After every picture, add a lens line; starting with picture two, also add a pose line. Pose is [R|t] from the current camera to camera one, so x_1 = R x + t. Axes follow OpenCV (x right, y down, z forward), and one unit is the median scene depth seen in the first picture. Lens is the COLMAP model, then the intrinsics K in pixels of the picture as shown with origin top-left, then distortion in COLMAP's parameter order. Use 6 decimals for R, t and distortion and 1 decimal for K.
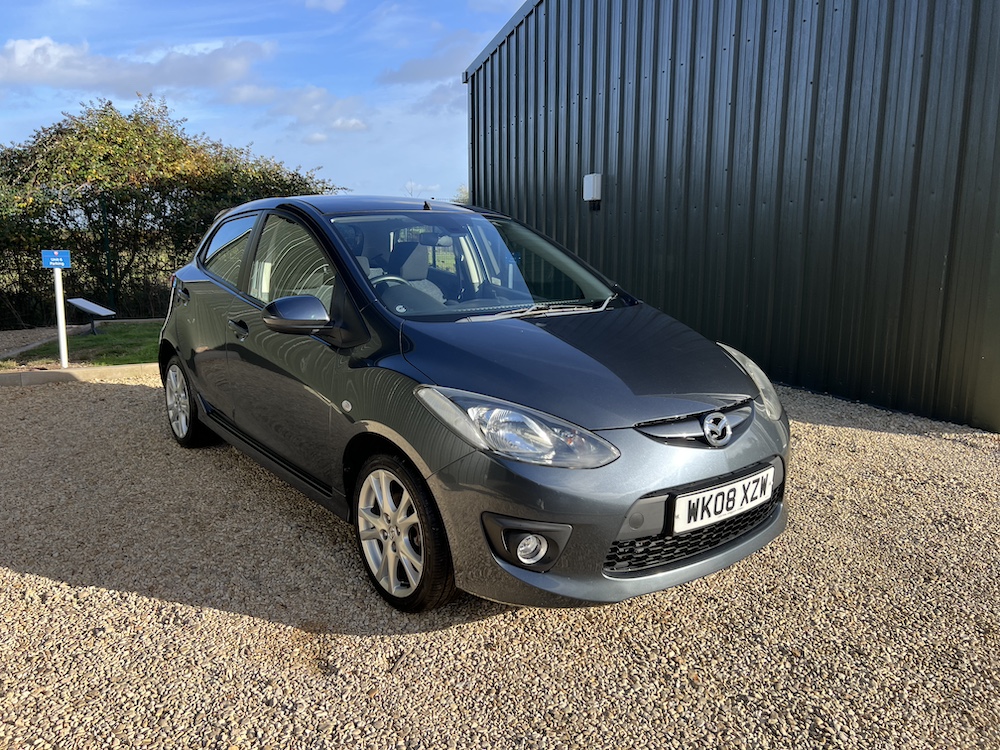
lens RADIAL K [[763.3, 0, 500.0], [0, 763.3, 370.6], [0, 0, 1]] dist [0.066742, -0.084723]
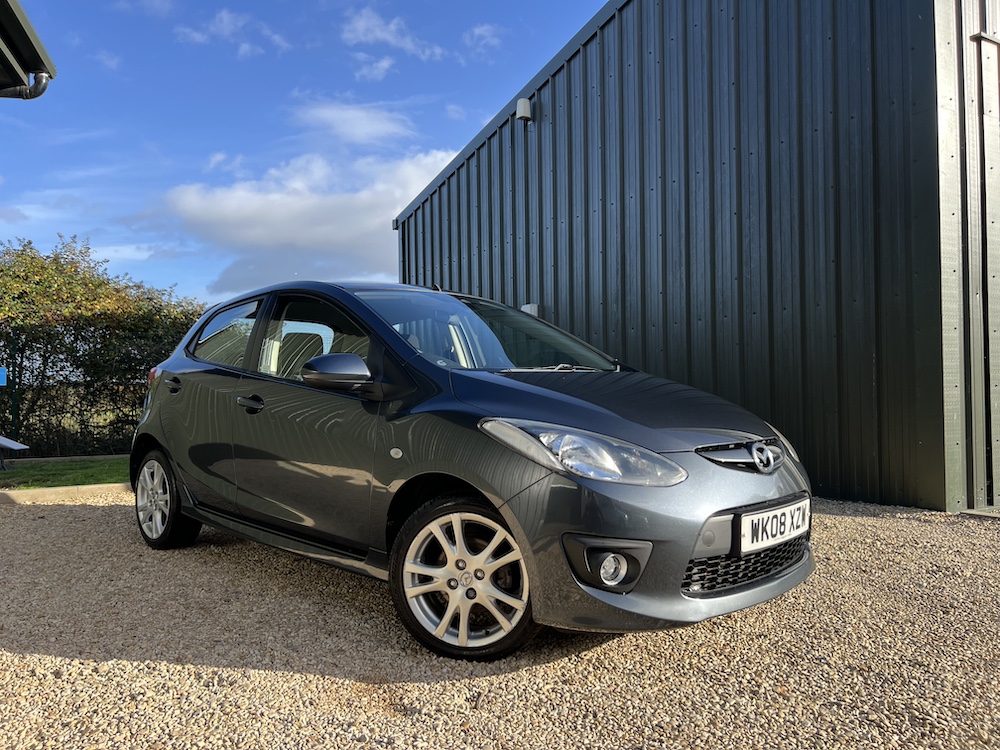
lens RADIAL K [[762.4, 0, 500.7], [0, 762.4, 383.8], [0, 0, 1]] dist [0.056957, -0.070807]
pose [[0.991155, -0.008742, 0.132425, -0.204834], [0.033108, 0.982567, -0.182937, 0.150879], [-0.128517, 0.185704, 0.974165, -0.003615]]
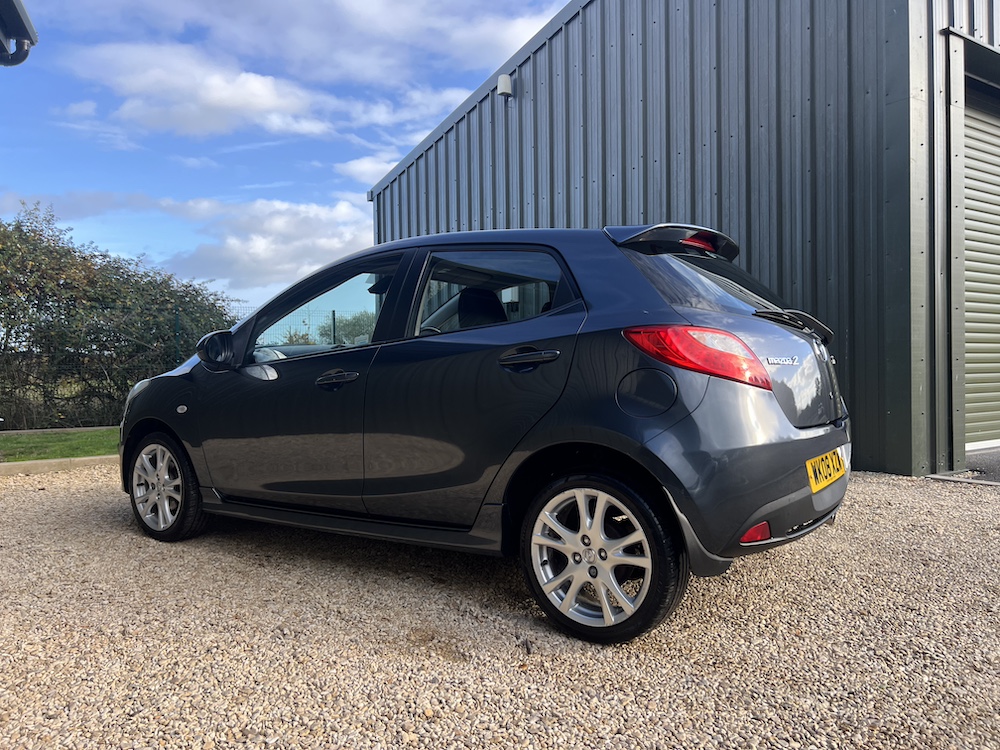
lens RADIAL K [[763.1, 0, 507.0], [0, 763.1, 374.5], [0, 0, 1]] dist [0.049198, -0.061224]
pose [[0.980964, -0.010881, 0.193884, -0.323619], [0.041896, 0.986774, -0.156596, 0.157092], [-0.189616, 0.161738, 0.968446, -0.060420]]
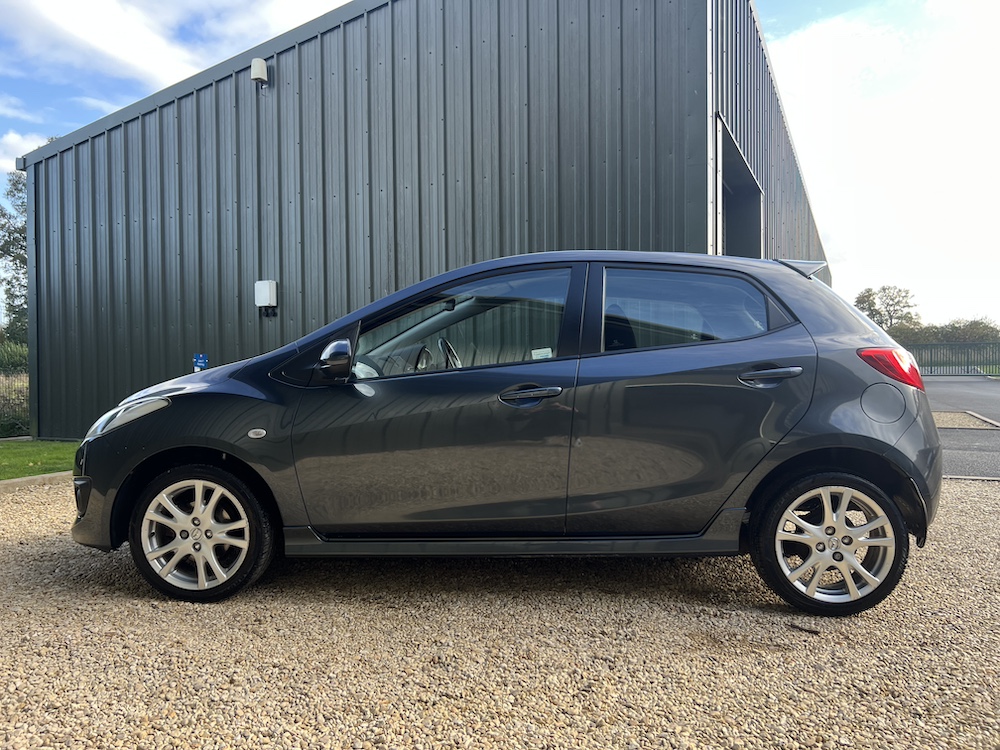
lens RADIAL K [[772.4, 0, 500.4], [0, 772.4, 372.9], [0, 0, 1]] dist [0.051369, -0.065869]
pose [[0.737579, -0.004090, 0.675248, -1.155786], [0.119056, 0.985104, -0.124079, 0.073688], [-0.664682, 0.171910, 0.727079, 0.320418]]
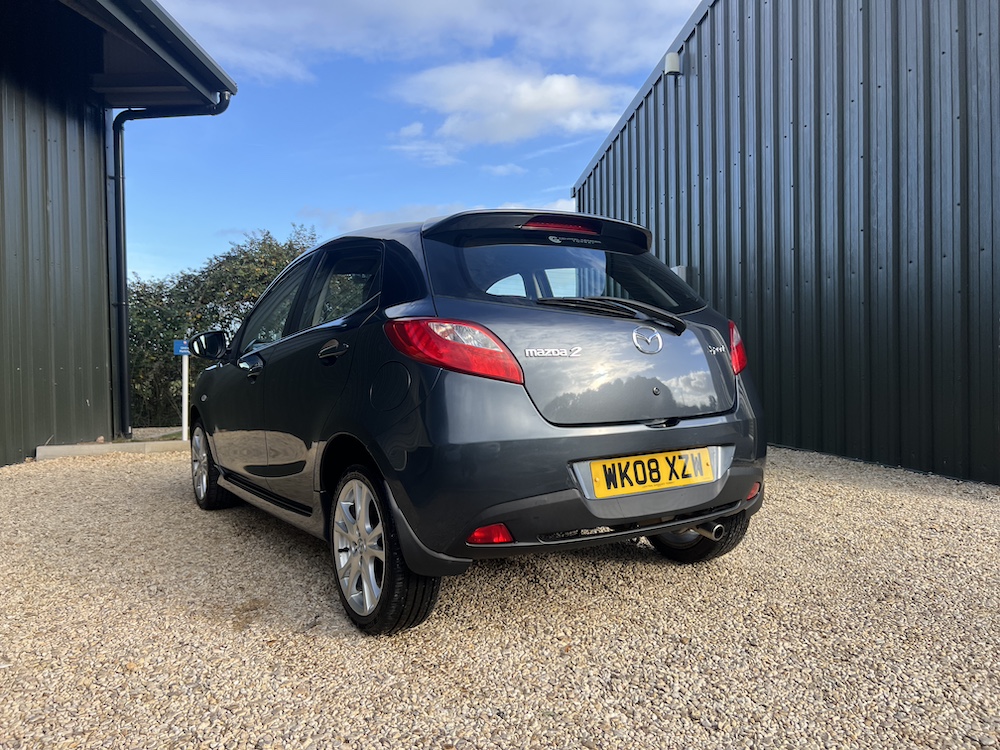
lens RADIAL K [[764.0, 0, 500.0], [0, 764.0, 375.0], [0, 0, 1]] dist [0.044287, -0.056070]
pose [[0.979305, -0.011735, -0.202049, 0.326598], [-0.019521, 0.988186, -0.152010, 0.165336], [0.201446, 0.152808, 0.967507, -0.059303]]
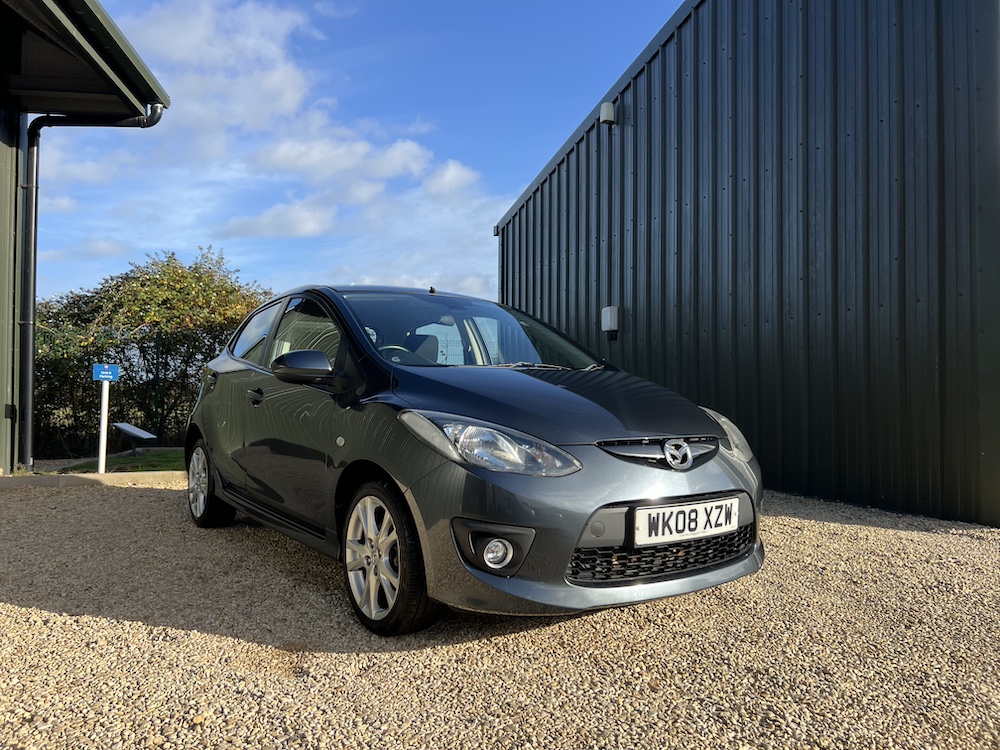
lens RADIAL K [[760.3, 0, 504.5], [0, 760.3, 373.7], [0, 0, 1]] dist [0.082353, -0.103552]
pose [[0.998889, 0.003074, -0.047021, 0.086634], [-0.012562, 0.979128, -0.202855, 0.177239], [0.045416, 0.203221, 0.978079, -0.073676]]
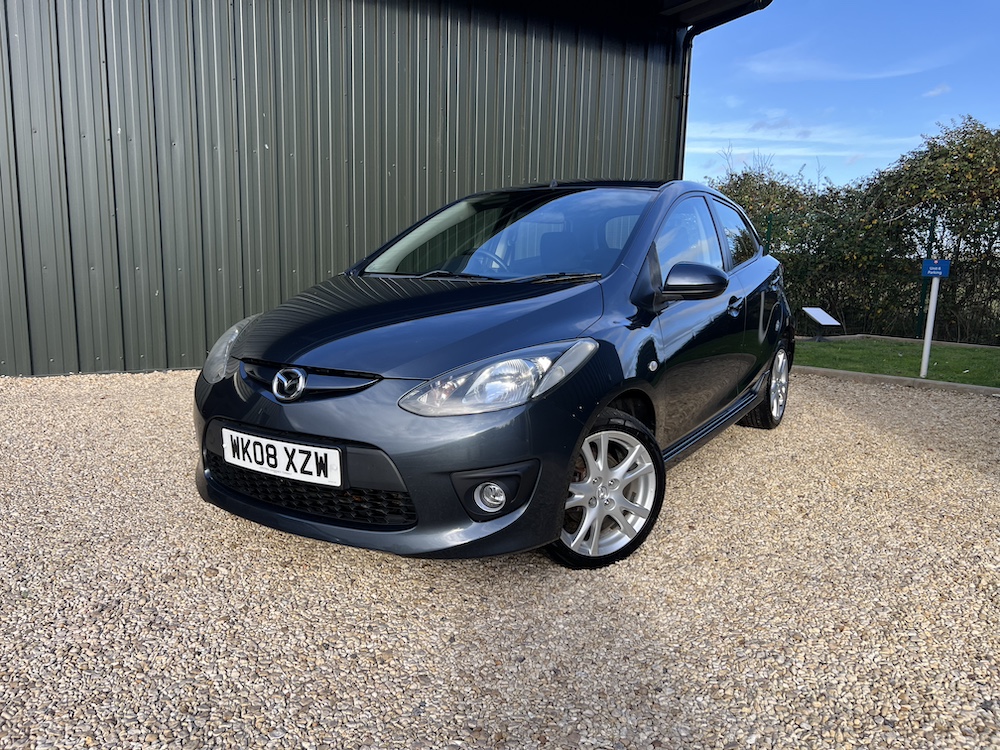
lens RADIAL K [[763.1, 0, 507.0], [0, 763.1, 374.5], [0, 0, 1]] dist [0.049198, -0.061224]
pose [[0.332643, 0.148465, -0.931293, 1.215185], [-0.182634, 0.978976, 0.090833, -0.070596], [0.925199, 0.139871, 0.352764, 0.871150]]
